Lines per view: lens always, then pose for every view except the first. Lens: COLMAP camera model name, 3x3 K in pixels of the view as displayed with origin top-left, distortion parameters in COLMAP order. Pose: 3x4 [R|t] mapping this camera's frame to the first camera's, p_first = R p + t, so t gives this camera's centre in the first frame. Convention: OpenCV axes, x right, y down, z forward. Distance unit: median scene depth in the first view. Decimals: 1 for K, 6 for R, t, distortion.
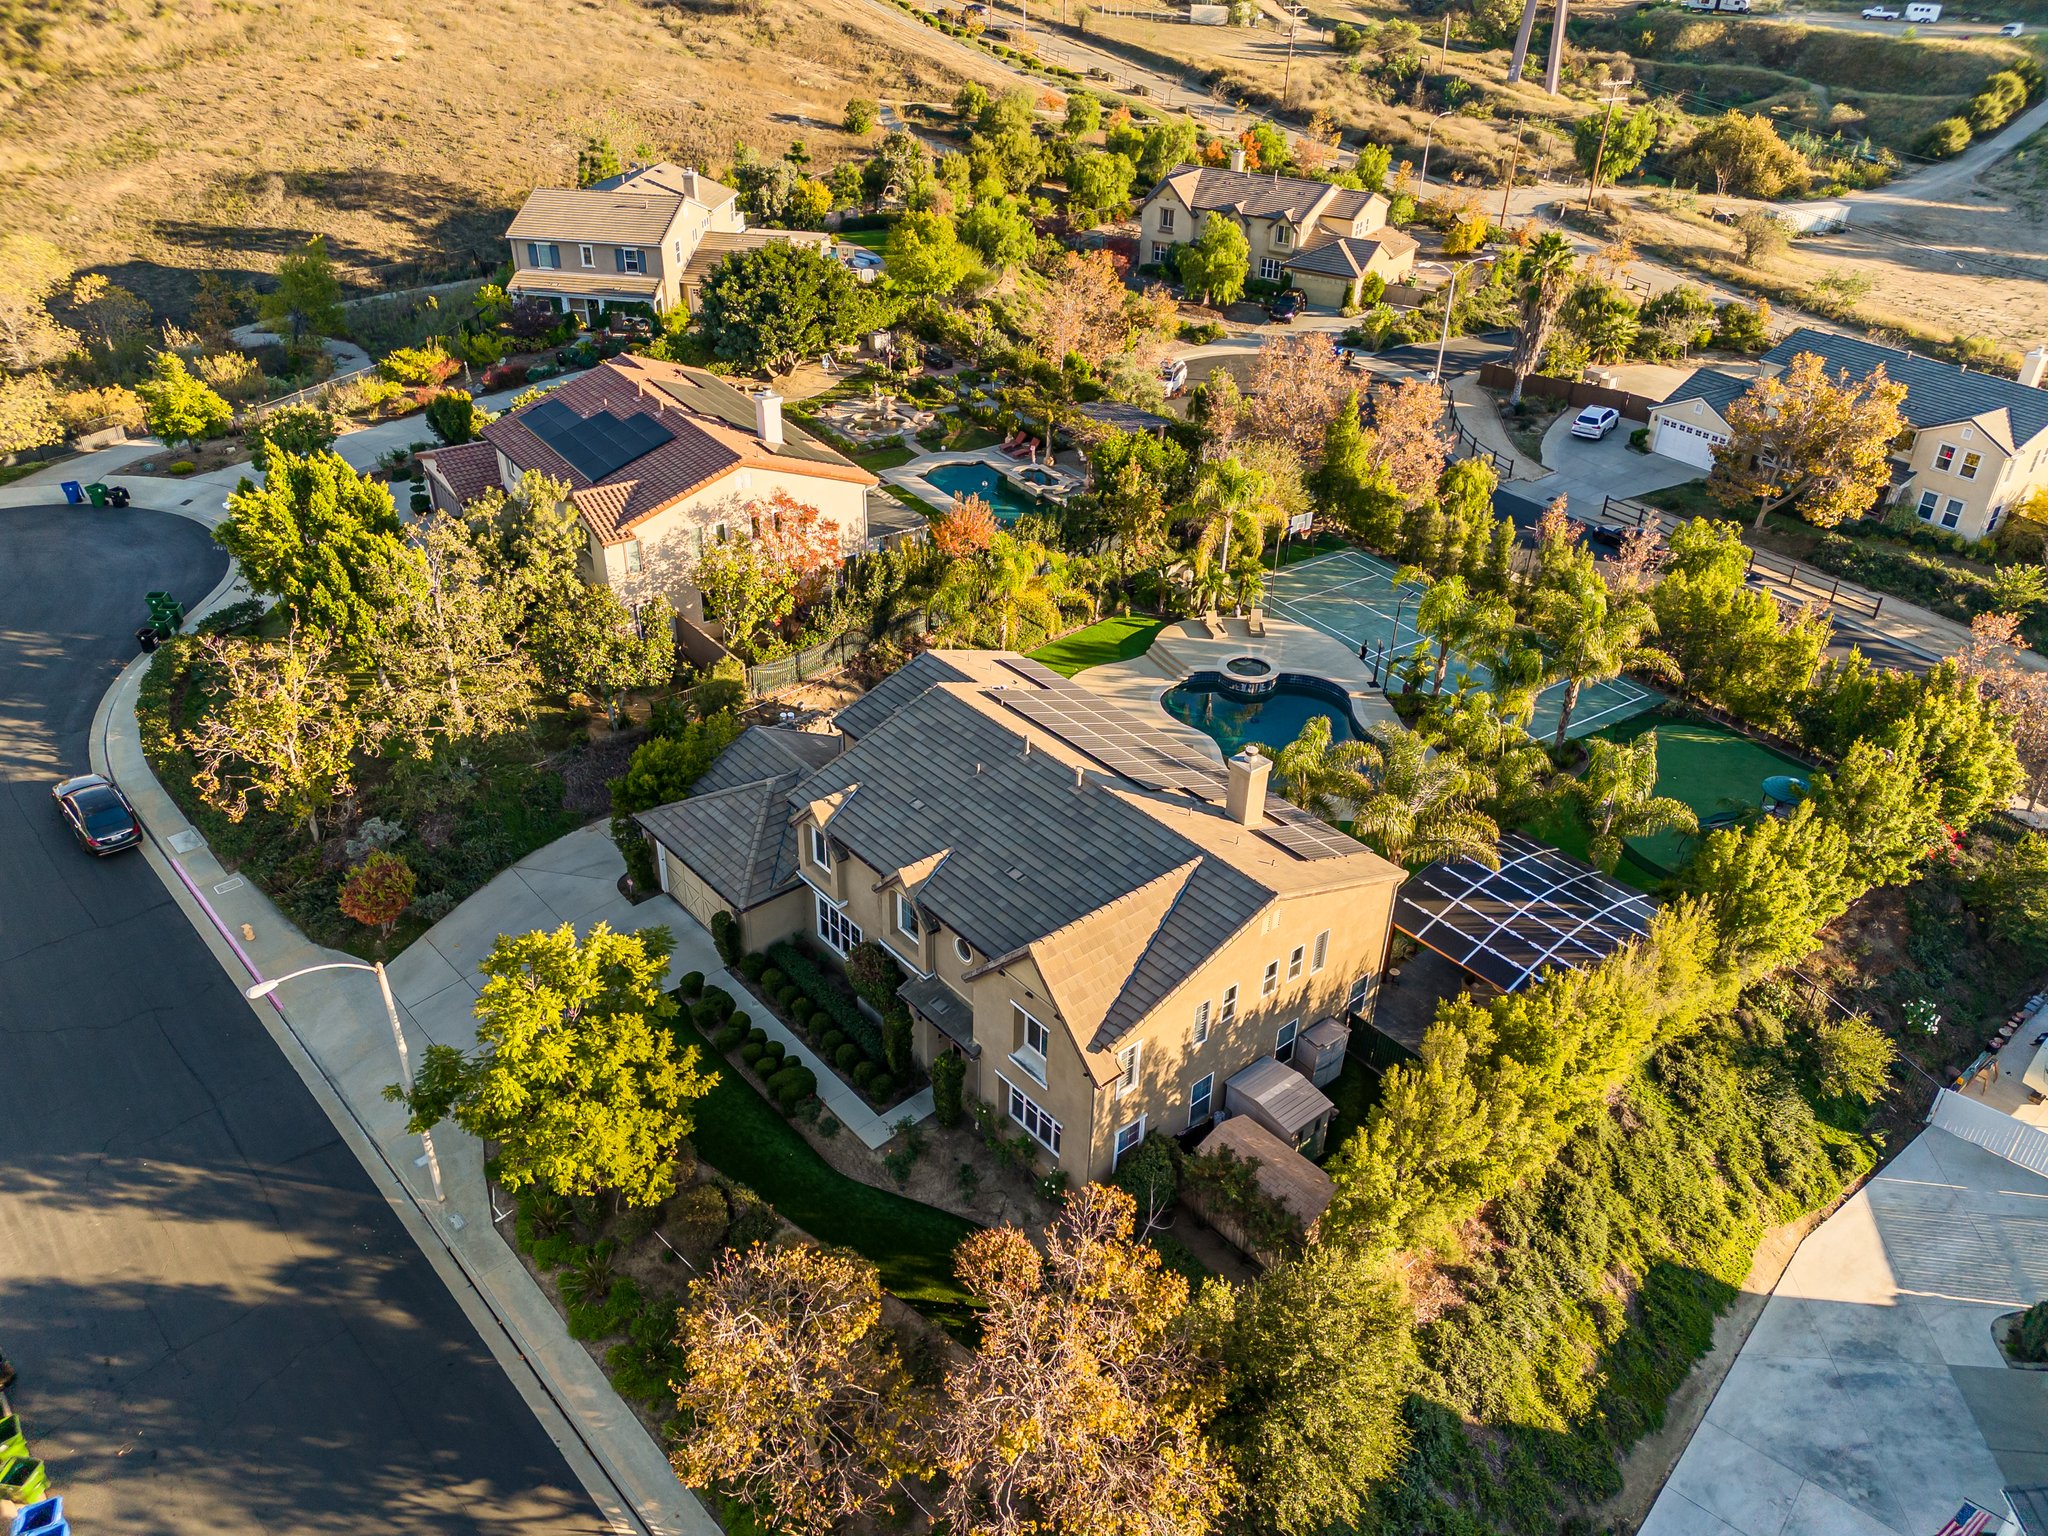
lens RADIAL K [[1509.3, 0, 1011.6], [0, 1509.3, 765.8], [0, 0, 1]] dist [0.002743, -0.003698]
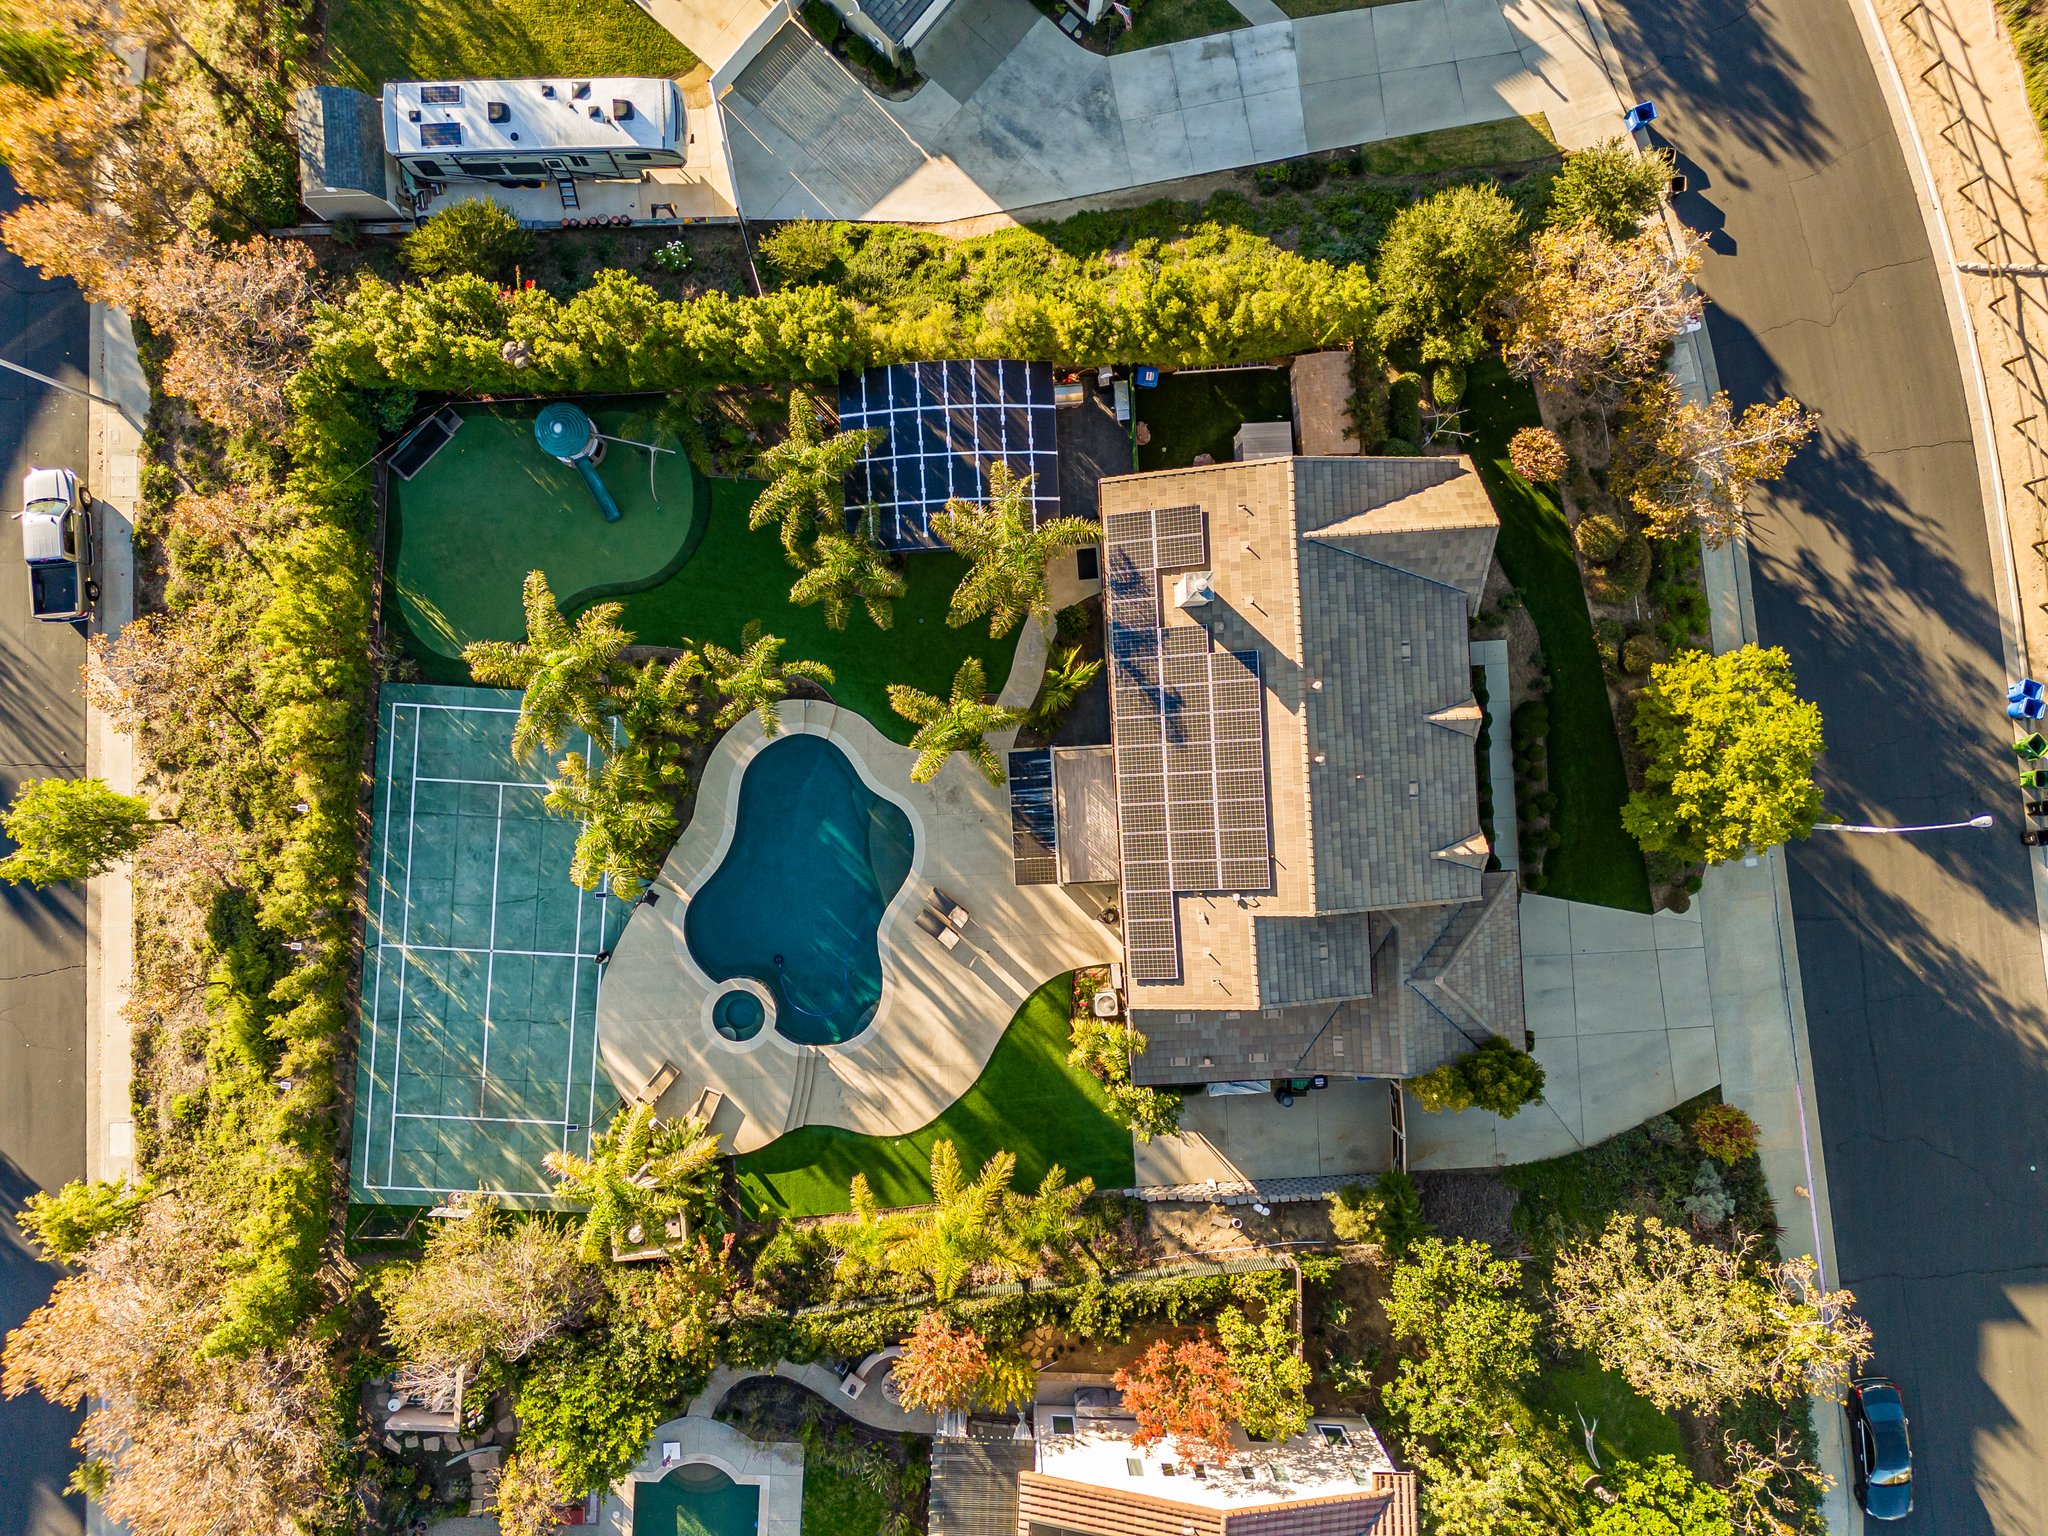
lens RADIAL K [[1509.3, 0, 1011.6], [0, 1509.3, 765.8], [0, 0, 1]] dist [0.002743, -0.003698]
pose [[-0.796227, -0.604273, -0.029616, 0.093294], [0.304026, -0.441966, 0.843940, -0.429064], [-0.523059, 0.662963, 0.535620, 0.240118]]
